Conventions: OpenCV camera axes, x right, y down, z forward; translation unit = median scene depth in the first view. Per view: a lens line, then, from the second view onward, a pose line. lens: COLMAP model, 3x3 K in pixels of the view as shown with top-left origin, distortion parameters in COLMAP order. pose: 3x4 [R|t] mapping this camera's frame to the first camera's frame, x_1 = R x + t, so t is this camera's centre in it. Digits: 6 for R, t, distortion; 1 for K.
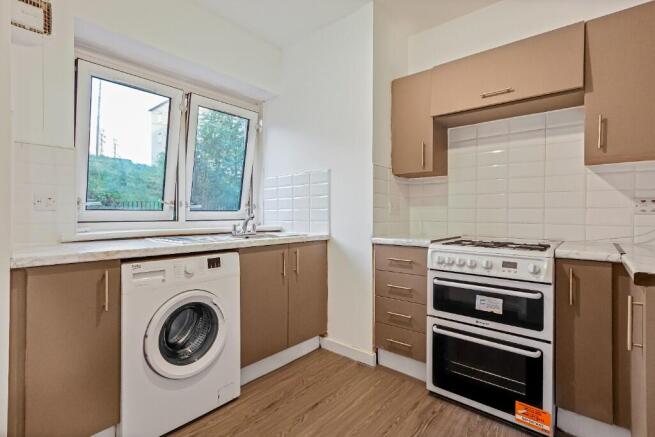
lens RADIAL K [[305.9, 0, 323.3], [0, 305.9, 216.0], [0, 0, 1]] dist [0.015606, 0.000125]
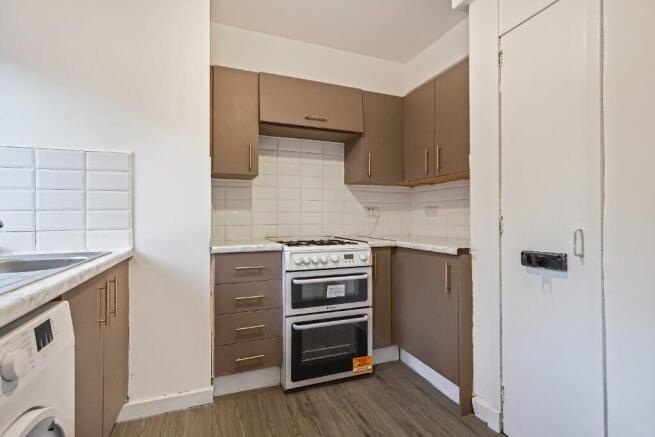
lens RADIAL K [[305.9, 0, 323.3], [0, 305.9, 216.0], [0, 0, 1]] dist [0.015606, 0.000125]
pose [[0.489896, -0.001971, 0.871779, -0.495968], [0.007561, 0.999969, -0.001987, -0.010529], [-0.871748, 0.007565, 0.489896, 0.392221]]
